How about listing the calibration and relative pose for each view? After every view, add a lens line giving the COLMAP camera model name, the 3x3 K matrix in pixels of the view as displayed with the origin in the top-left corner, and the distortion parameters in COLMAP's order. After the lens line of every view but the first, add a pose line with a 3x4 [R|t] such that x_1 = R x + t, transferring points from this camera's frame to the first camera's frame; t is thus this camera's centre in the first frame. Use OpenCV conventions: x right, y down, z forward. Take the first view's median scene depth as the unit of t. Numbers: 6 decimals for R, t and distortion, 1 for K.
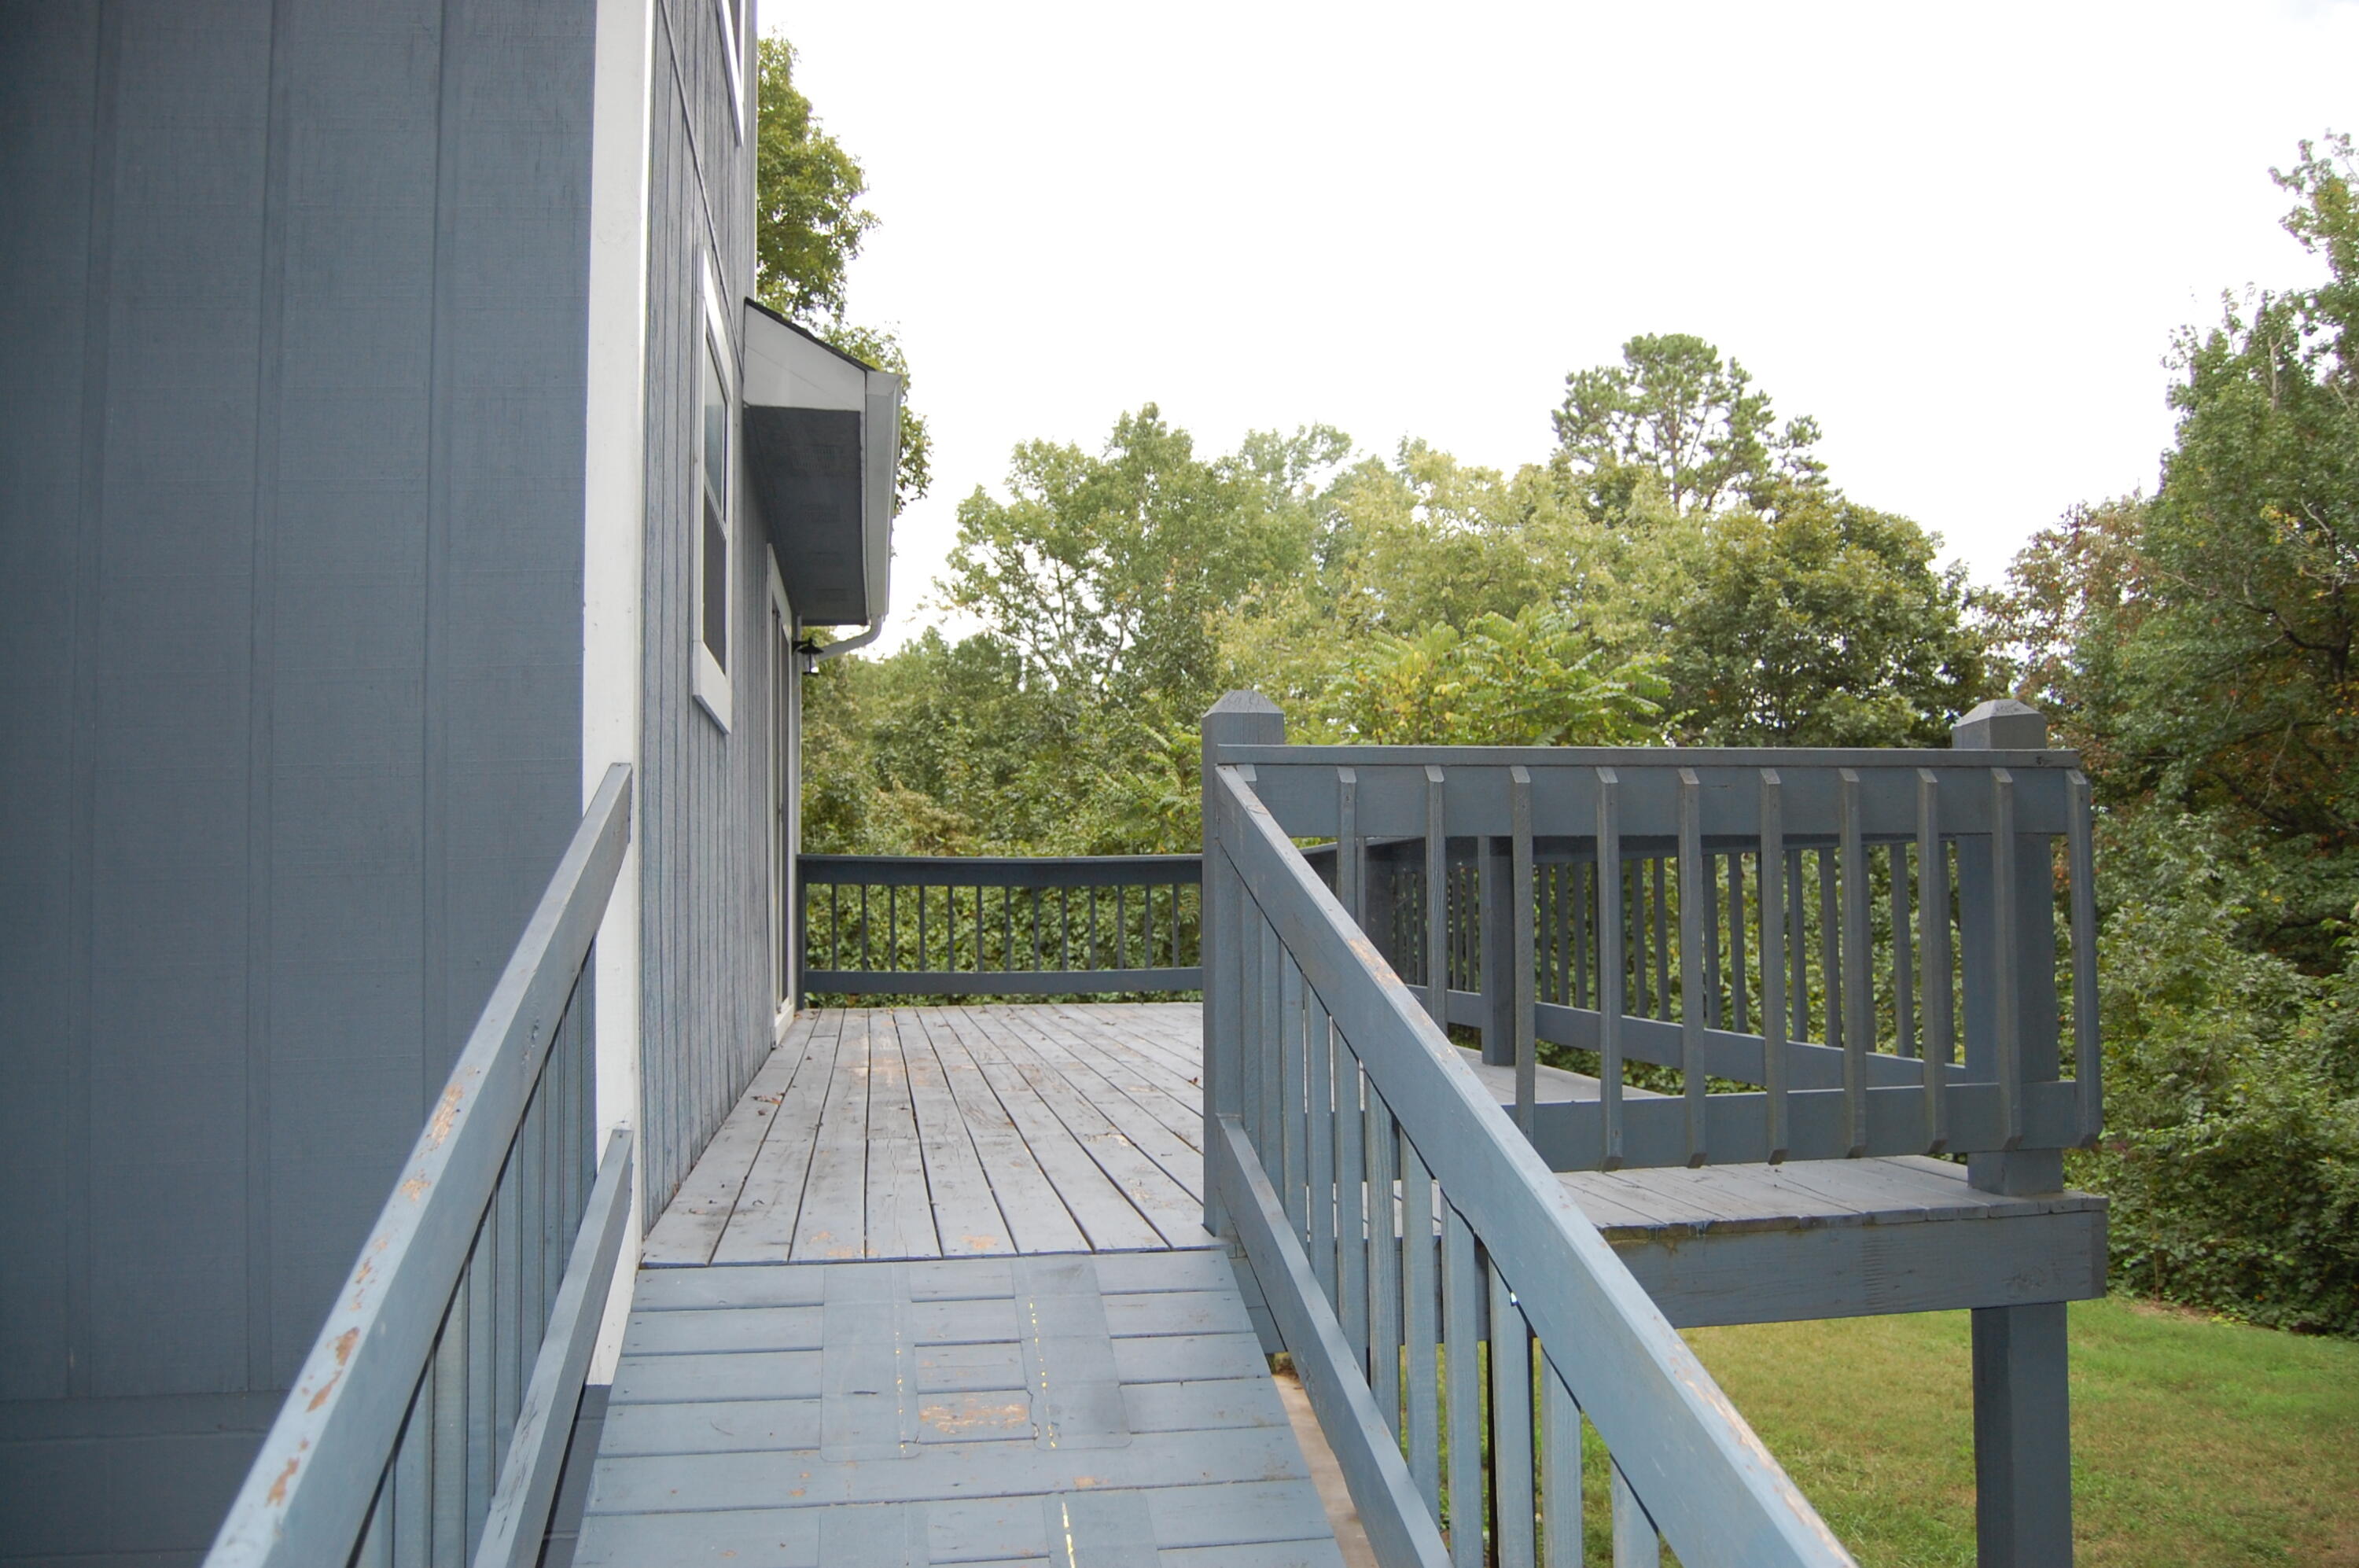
lens RADIAL K [[1835.2, 0, 1179.9], [0, 1835.2, 787.2], [0, 0, 1]] dist [-0.099349, 0.043496]
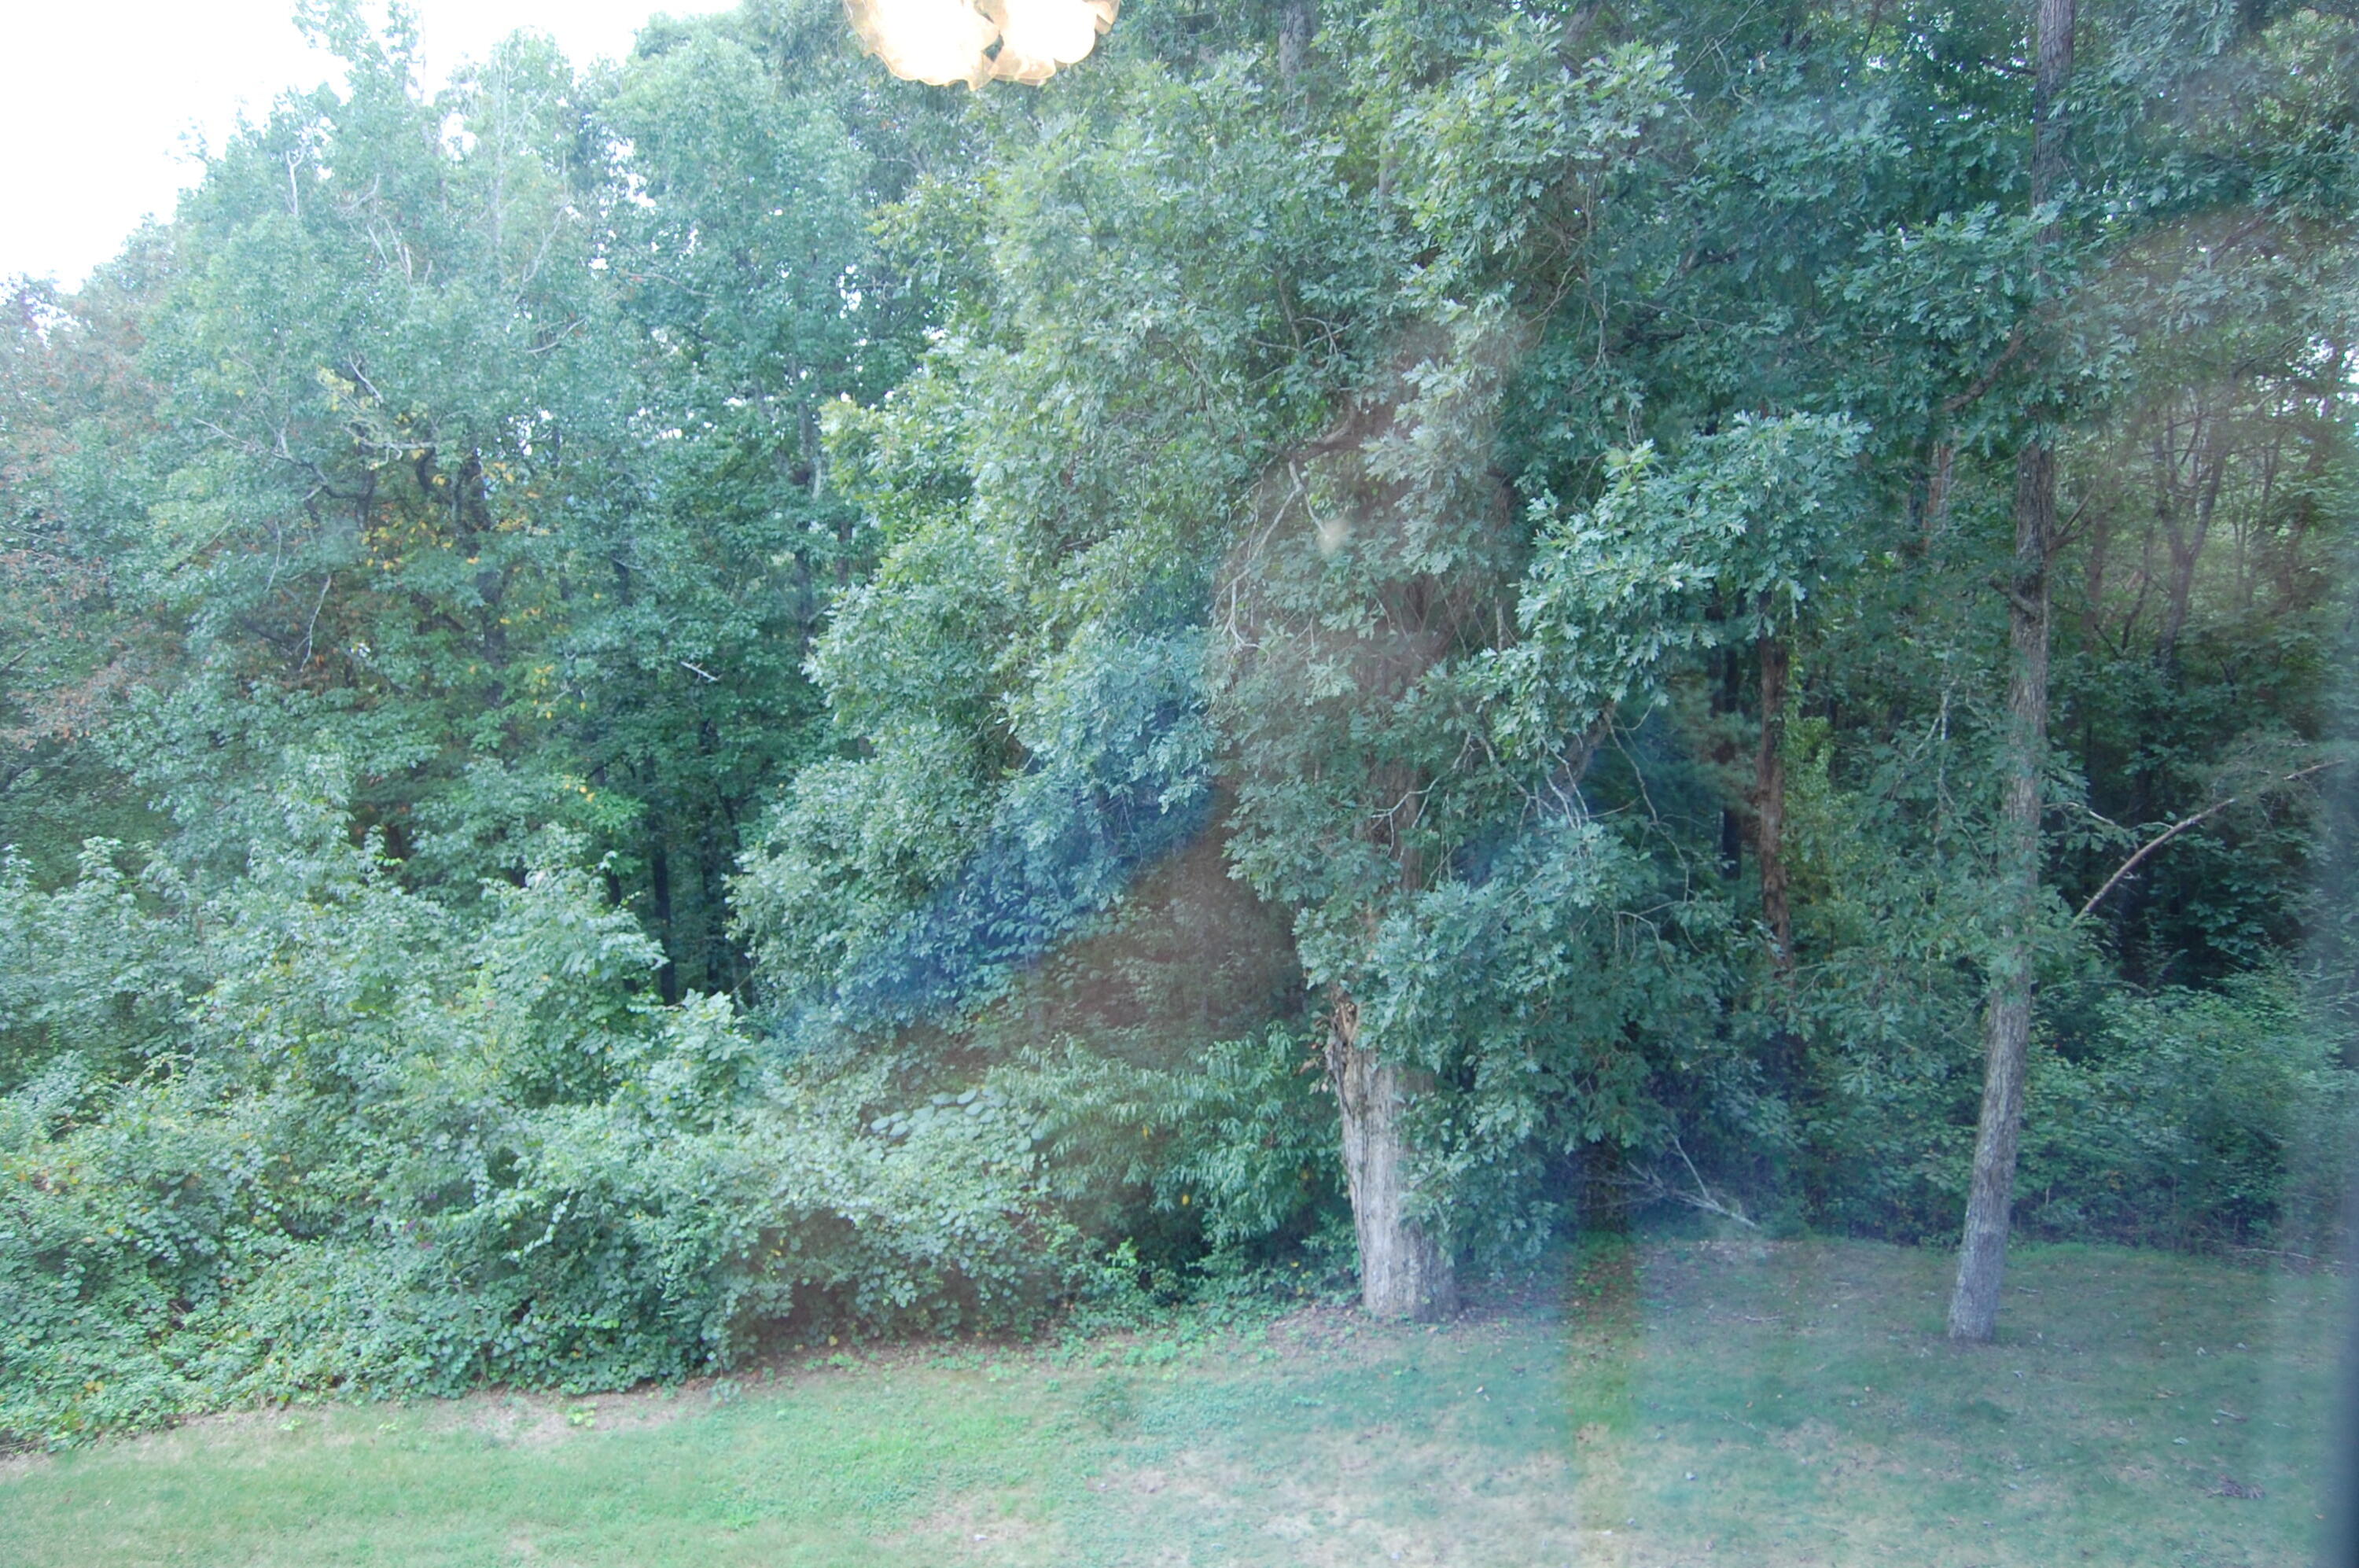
lens RADIAL K [[1835.2, 0, 1176.0], [0, 1835.2, 795.6], [0, 0, 1]] dist [-0.099349, 0.043496]
pose [[0.439723, -0.161567, 0.883482, -0.035601], [-0.032827, 0.980138, 0.195581, -0.092444], [-0.897533, -0.115003, 0.425685, 0.119851]]
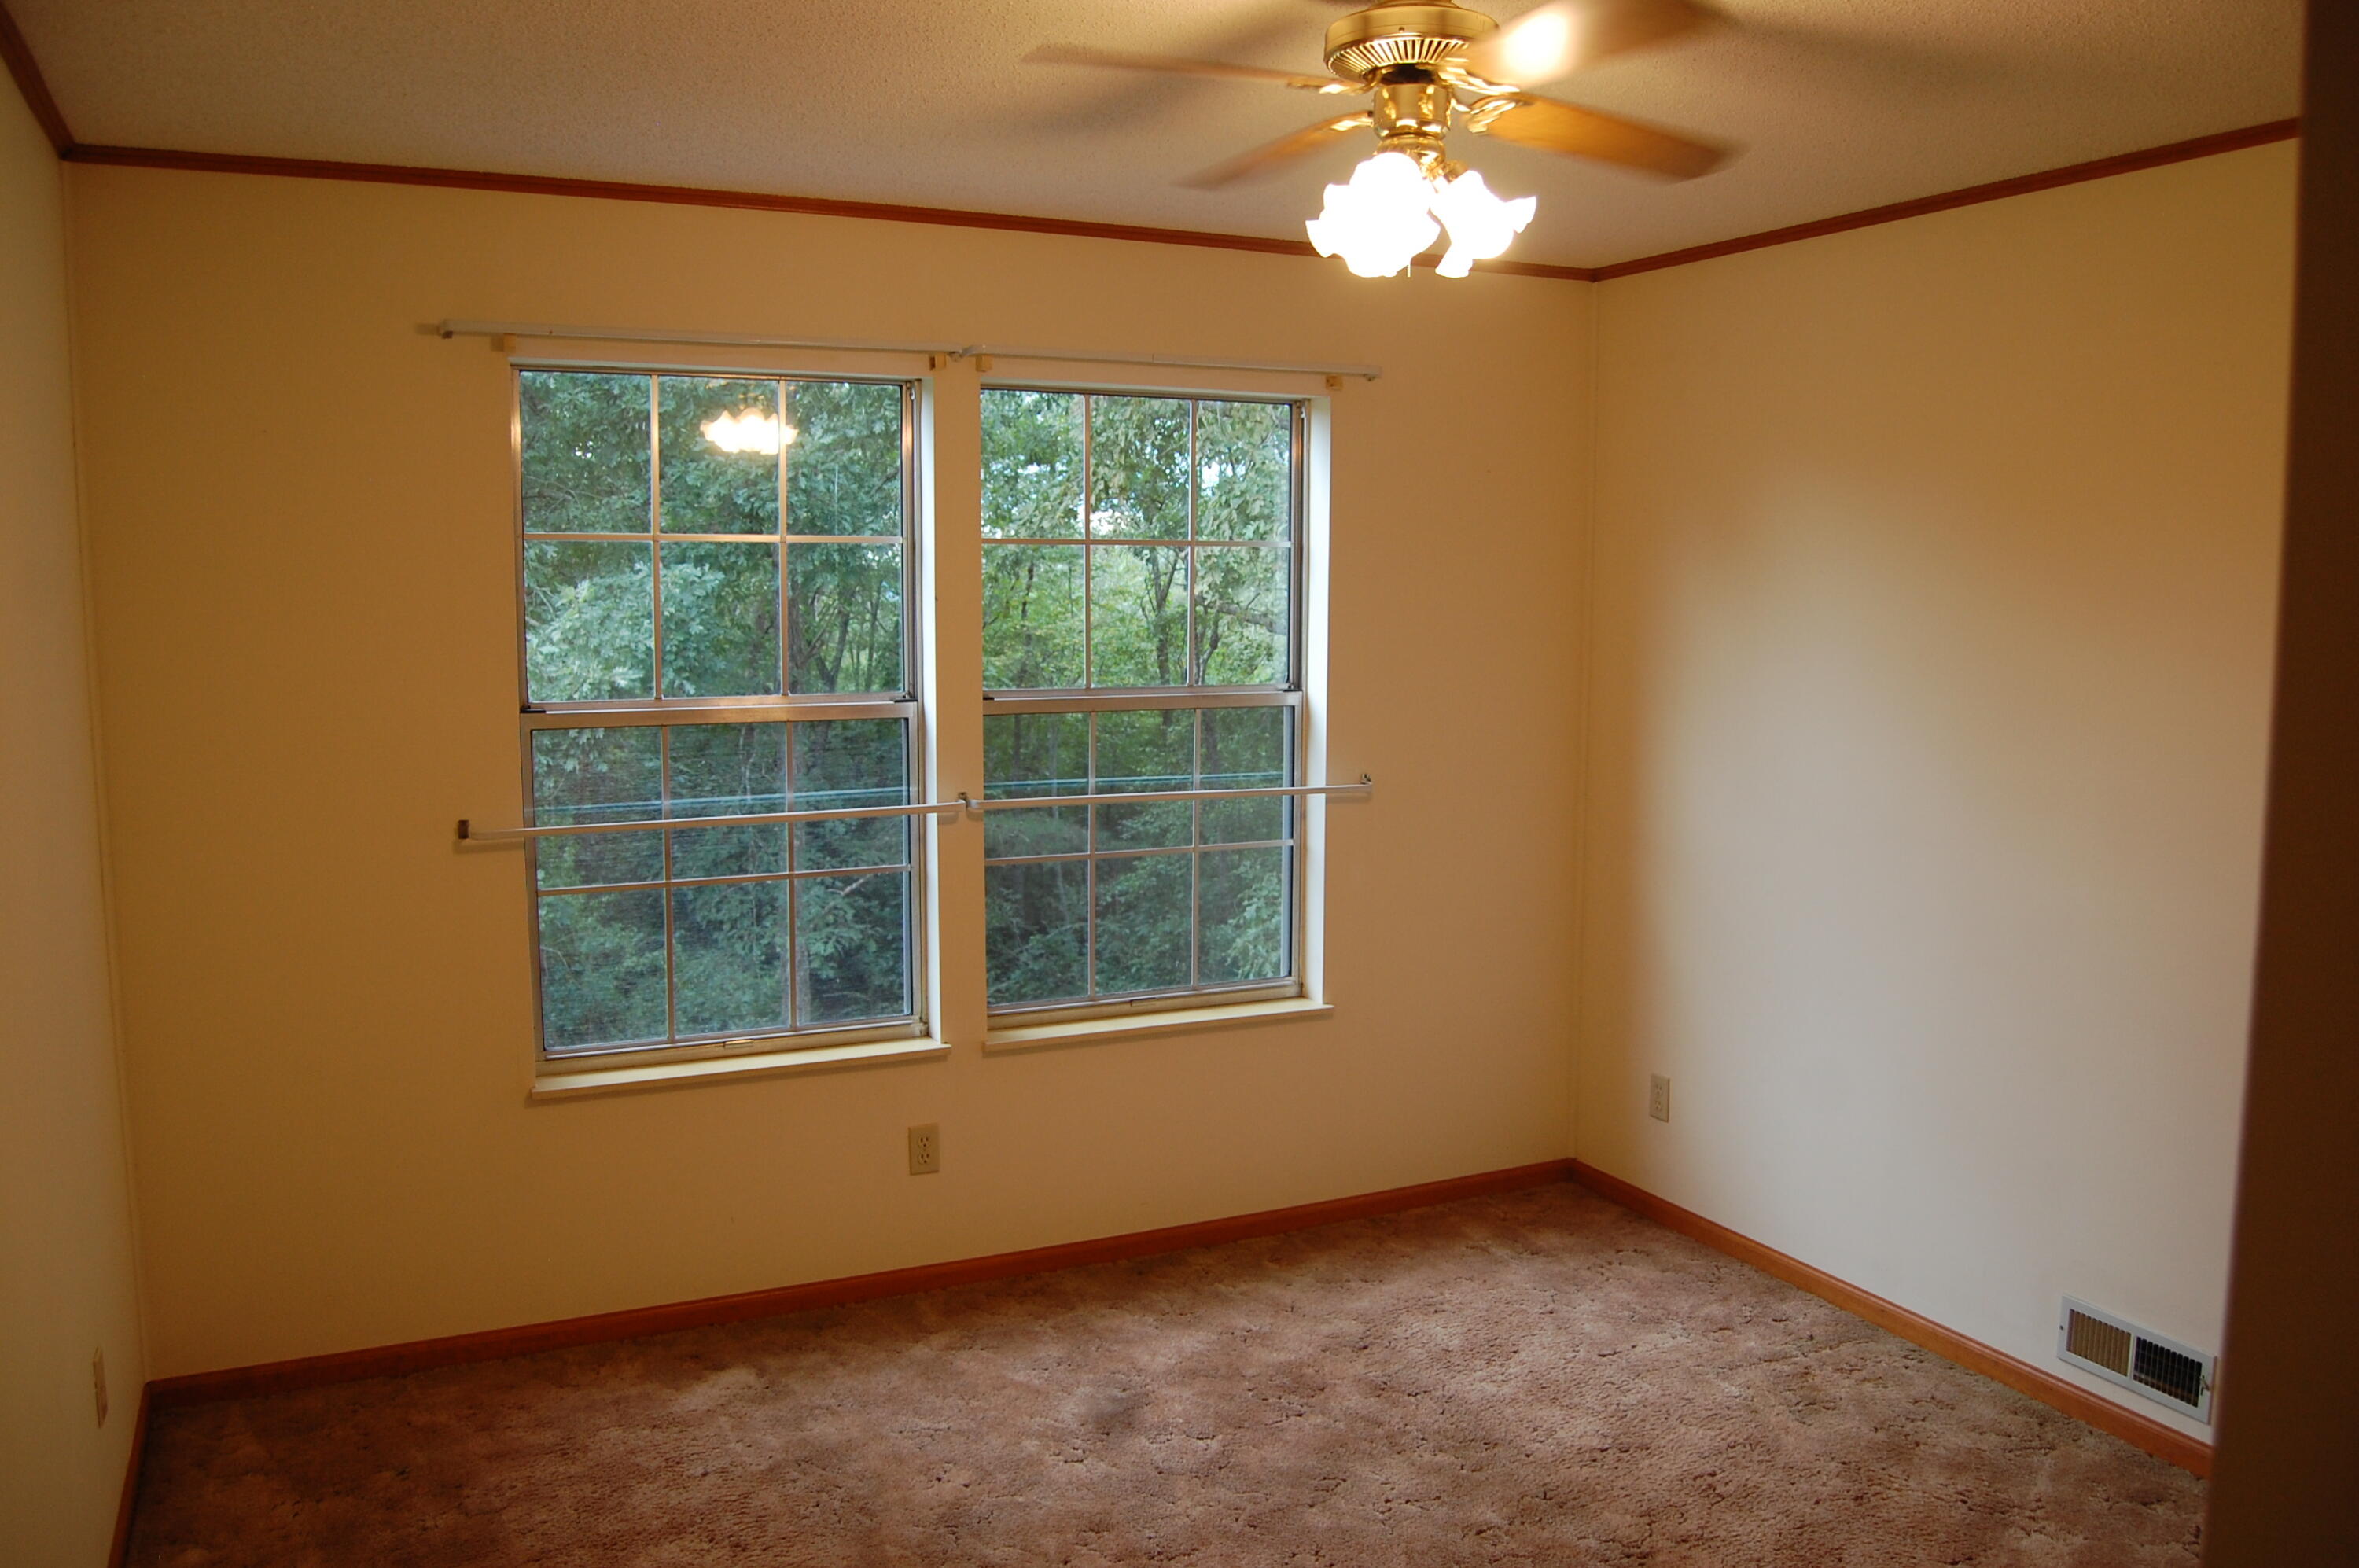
lens RADIAL K [[1835.2, 0, 1182.7], [0, 1835.2, 787.3], [0, 0, 1]] dist [-0.099349, 0.043496]
pose [[-0.272648, -0.096561, 0.957256, -0.145816], [-0.058618, 0.994770, 0.083649, -0.090330], [-0.960327, -0.033306, -0.276882, 0.157615]]
